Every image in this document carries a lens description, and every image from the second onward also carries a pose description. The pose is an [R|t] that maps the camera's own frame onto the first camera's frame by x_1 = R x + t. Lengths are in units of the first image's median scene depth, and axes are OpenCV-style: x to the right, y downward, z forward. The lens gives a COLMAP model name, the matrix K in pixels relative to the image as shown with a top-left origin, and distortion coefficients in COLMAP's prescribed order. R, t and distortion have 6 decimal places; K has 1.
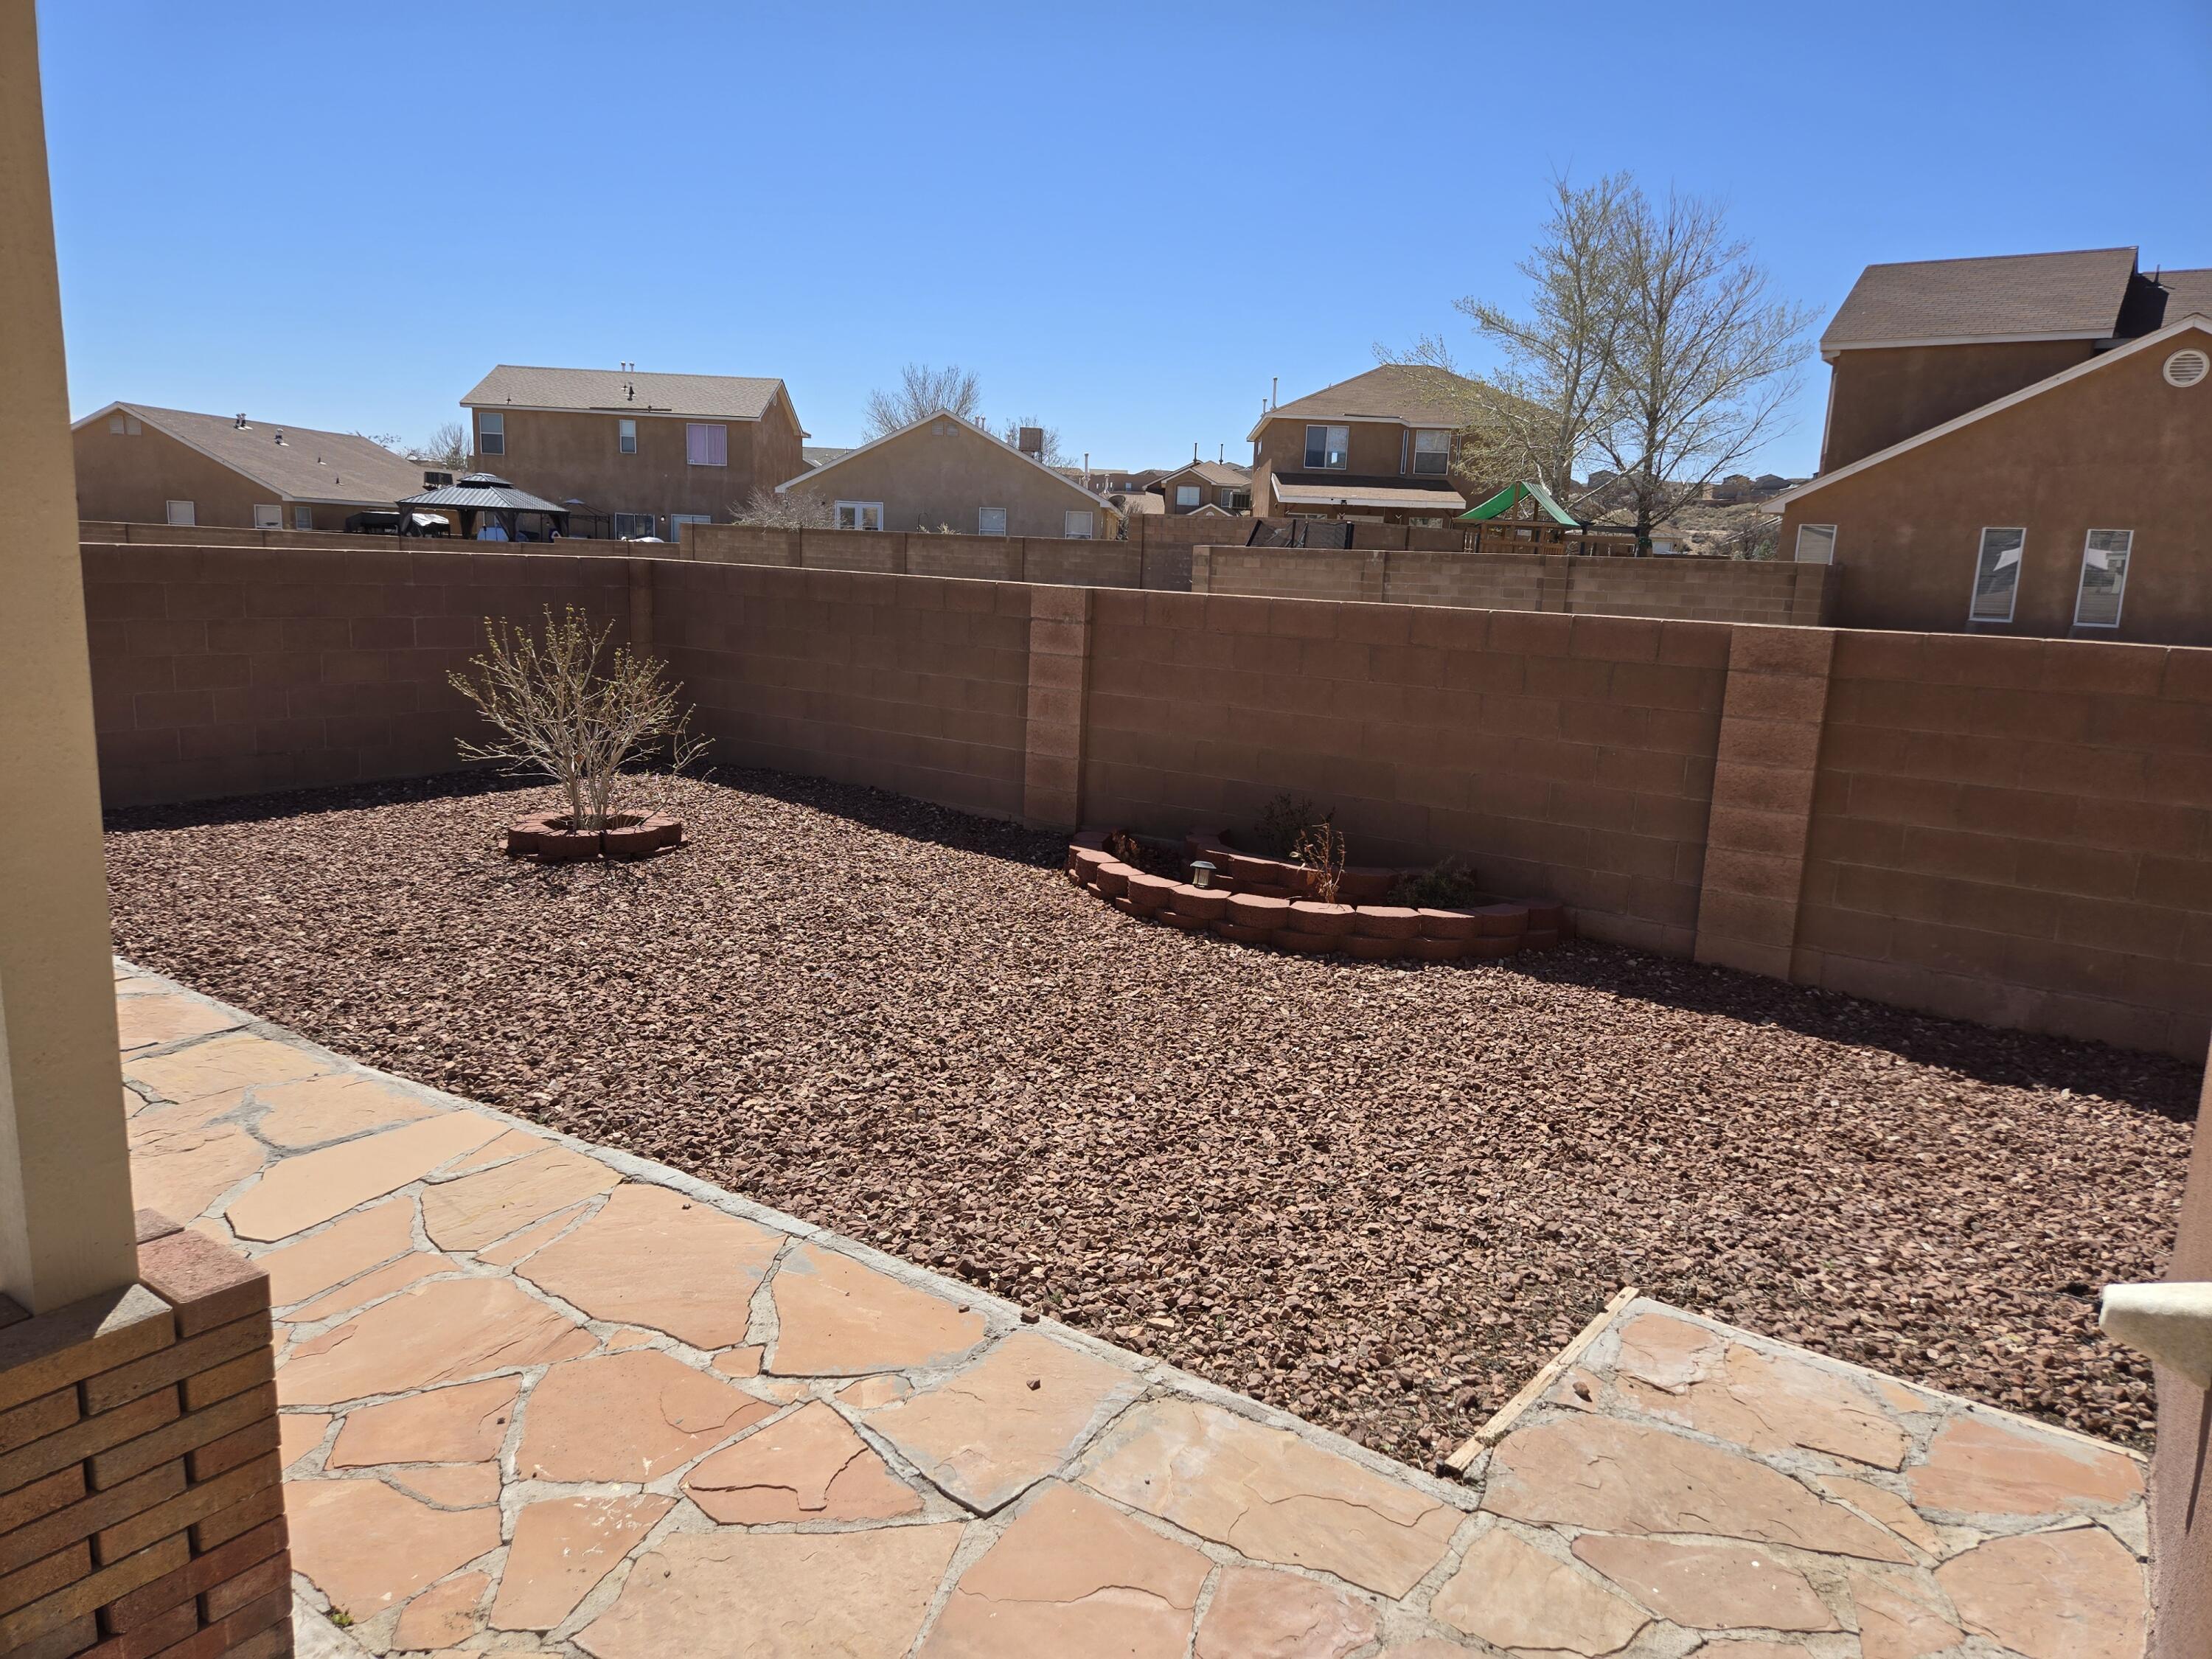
lens RADIAL K [[1473.9, 0, 1114.3], [0, 1473.9, 824.4], [0, 0, 1]] dist [0.086841, -0.078265]
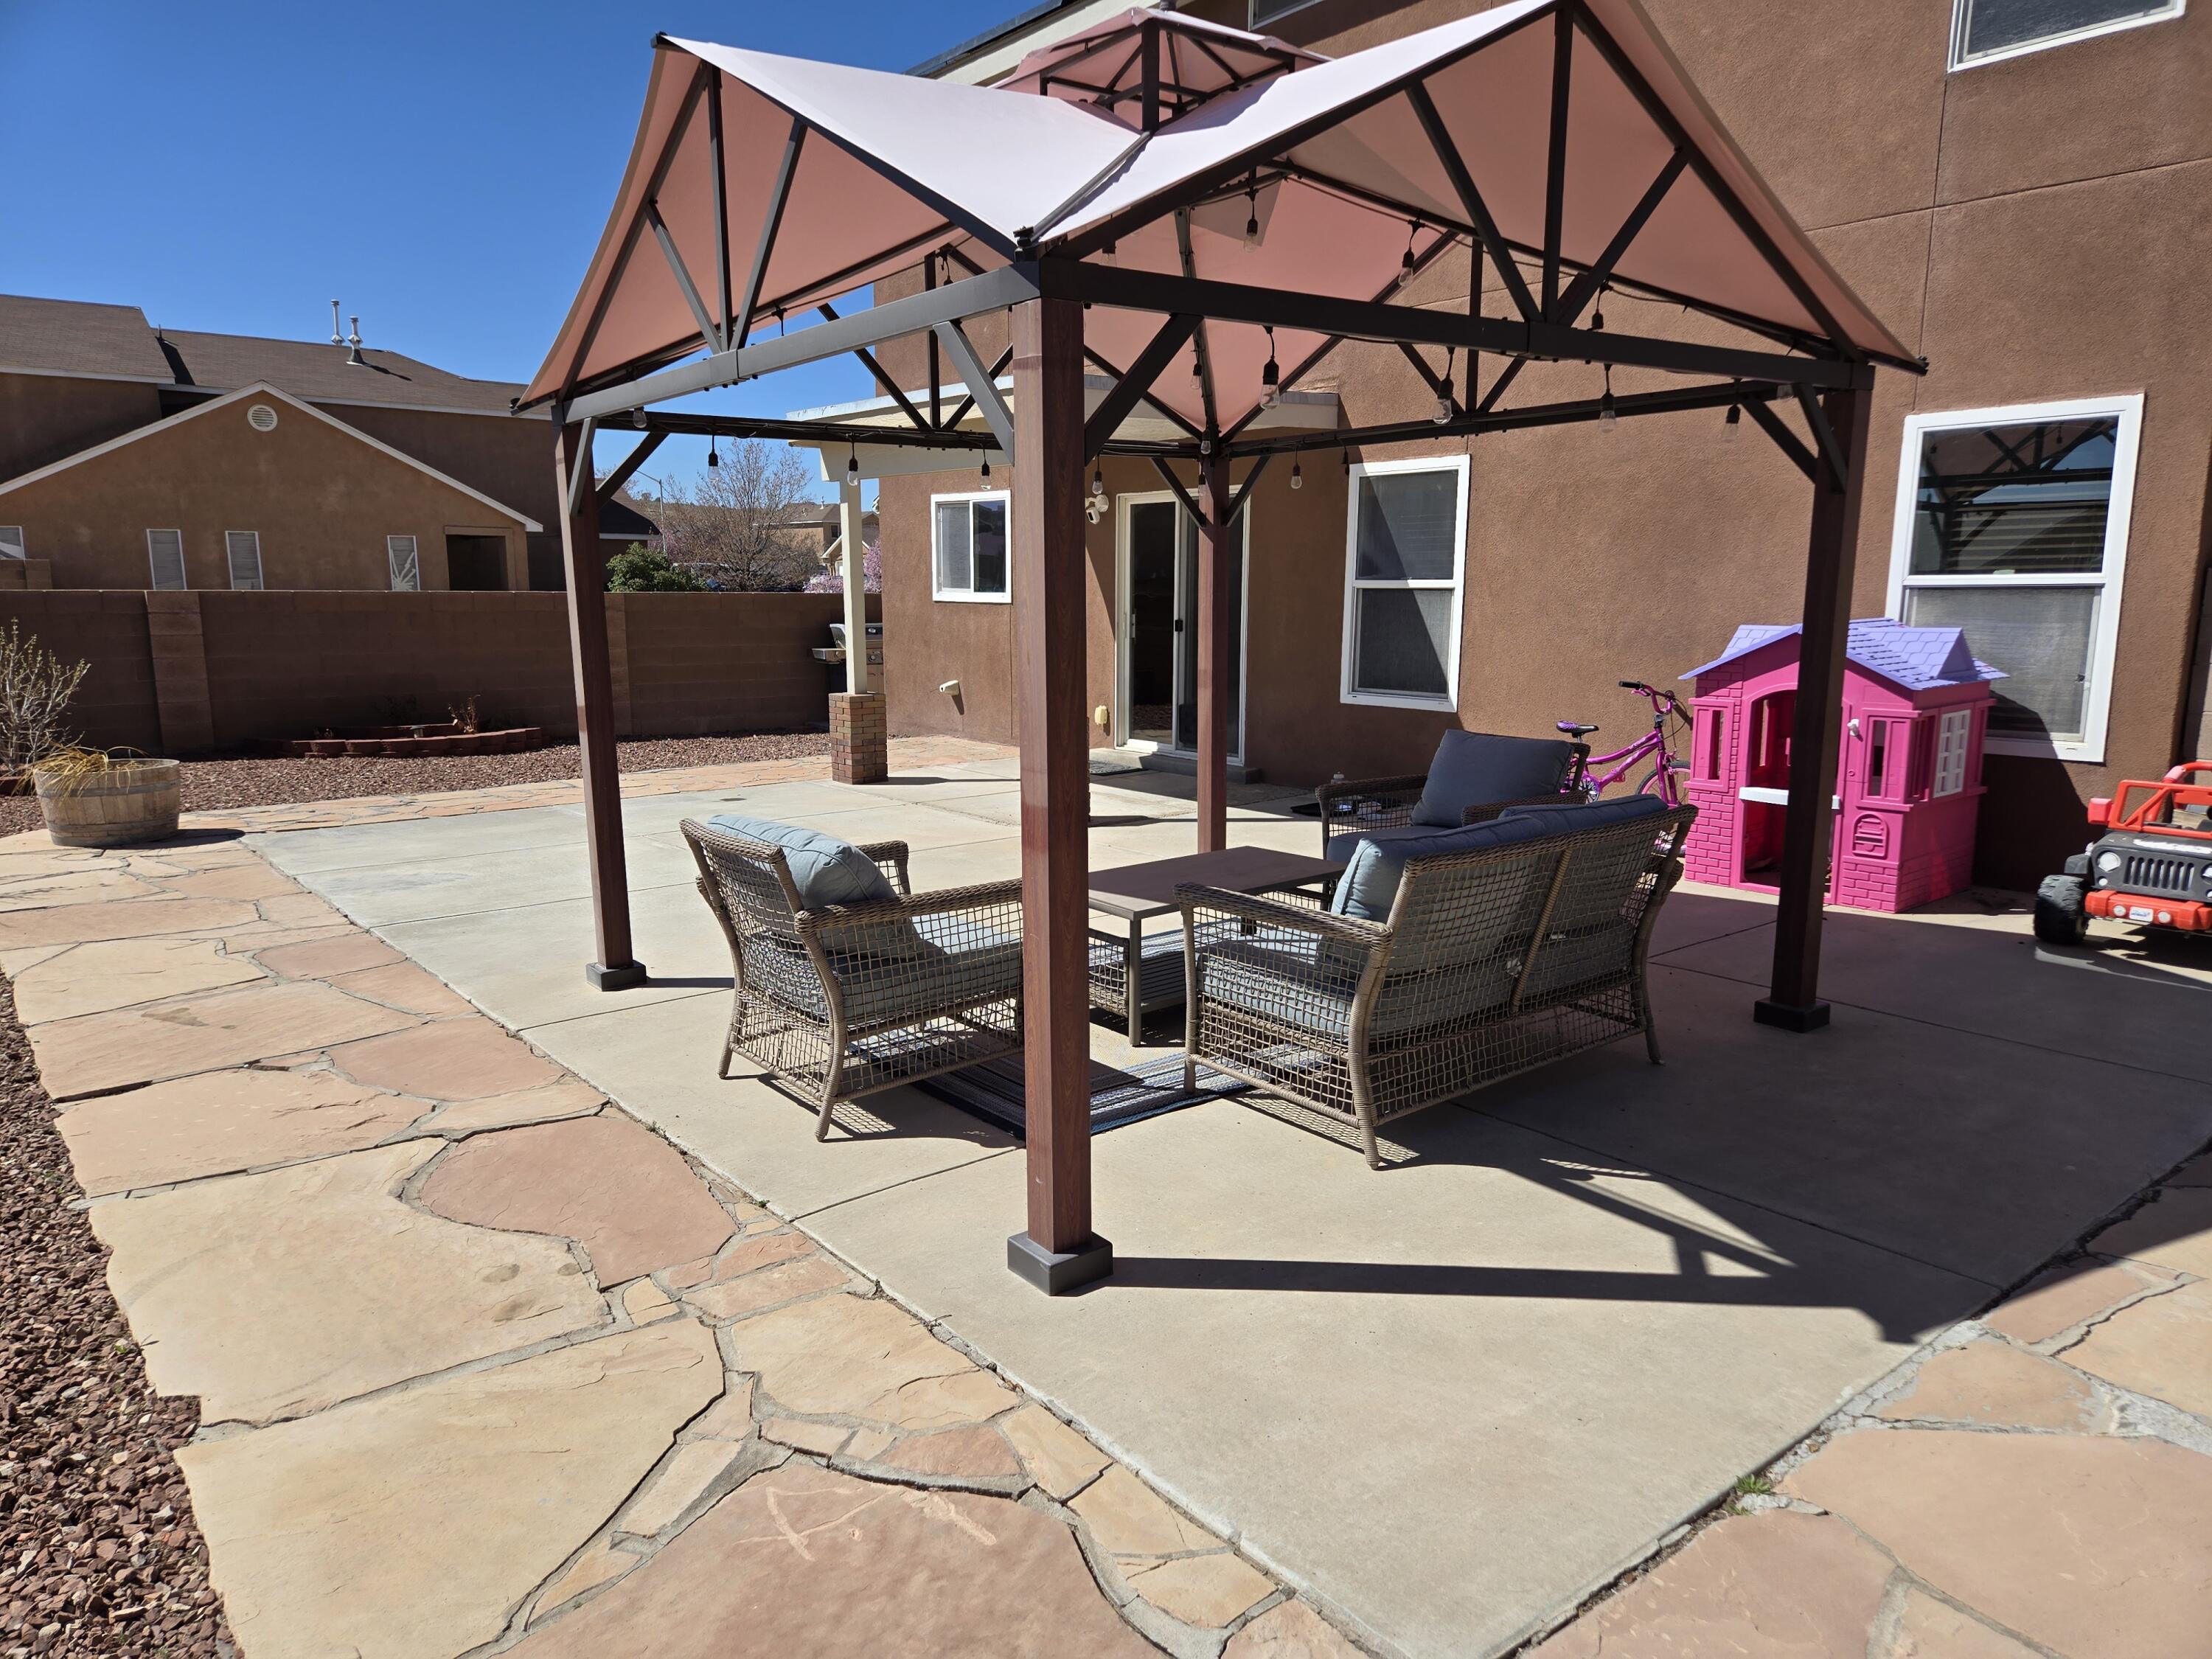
lens RADIAL K [[1471.1, 0, 1099.0], [0, 1471.1, 840.5], [0, 0, 1]] dist [0.087010, -0.077364]
pose [[0.275084, -0.206052, 0.939080, -0.405834], [0.184990, 0.969856, 0.158616, 0.006646], [-0.943455, 0.130087, 0.304910, -0.110531]]
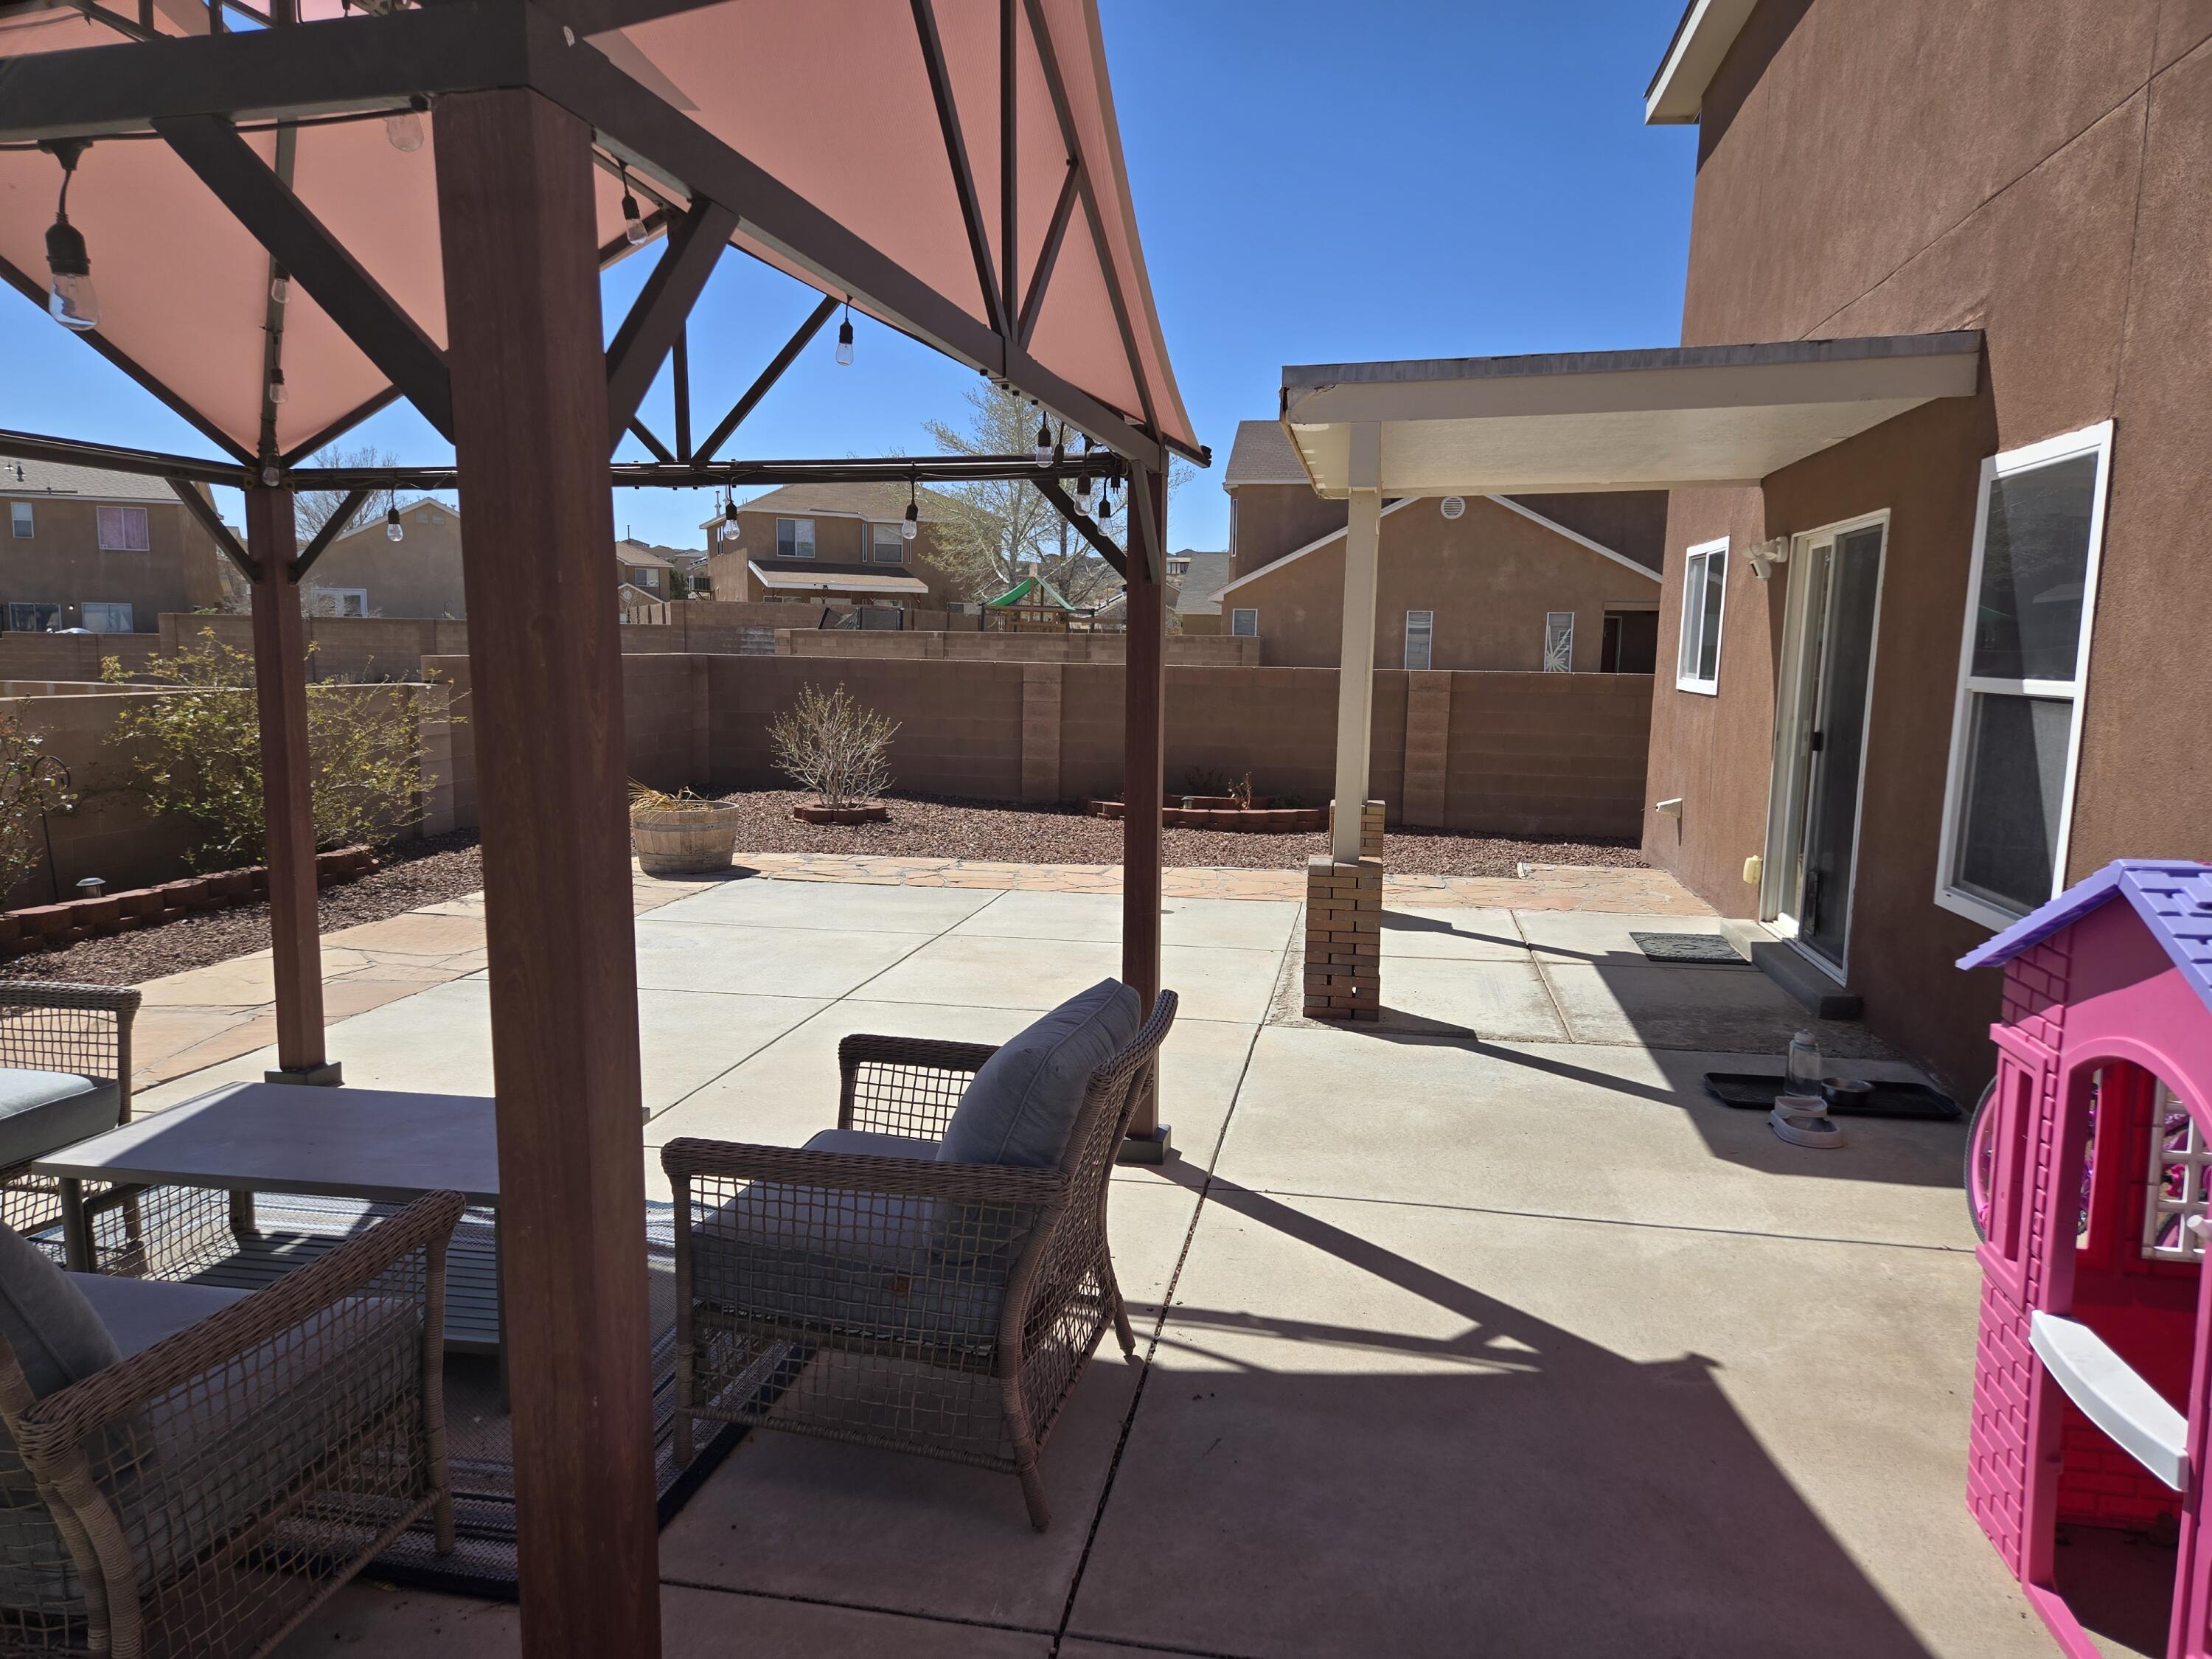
lens RADIAL K [[1471.1, 0, 1099.0], [0, 1471.1, 840.5], [0, 0, 1]] dist [0.087010, -0.077364]
pose [[0.911929, -0.079166, 0.402638, -0.220303], [0.093976, 0.995427, -0.017125, 0.027333], [-0.399441, 0.053455, 0.915199, -0.197740]]
